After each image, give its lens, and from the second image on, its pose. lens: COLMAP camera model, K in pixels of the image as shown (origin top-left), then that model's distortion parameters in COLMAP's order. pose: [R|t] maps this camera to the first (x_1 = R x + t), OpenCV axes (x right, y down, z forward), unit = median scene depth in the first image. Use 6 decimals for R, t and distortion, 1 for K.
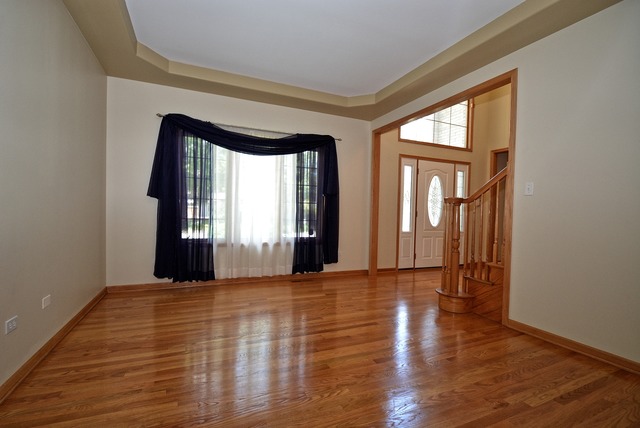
lens RADIAL K [[283.3, 0, 313.2], [0, 283.3, 214.2], [0, 0, 1]] dist [-0.001463, -0.002621]
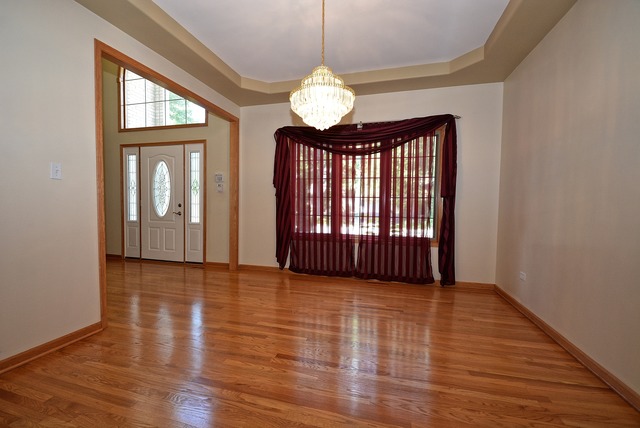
lens RADIAL K [[283.3, 0, 314.1], [0, 283.3, 213.2], [0, 0, 1]] dist [-0.001463, -0.002621]
pose [[0.774248, 0.011763, -0.632773, 1.390183], [-0.008153, 0.999930, 0.008613, 0.019885], [0.632830, -0.001510, 0.774290, 0.602432]]
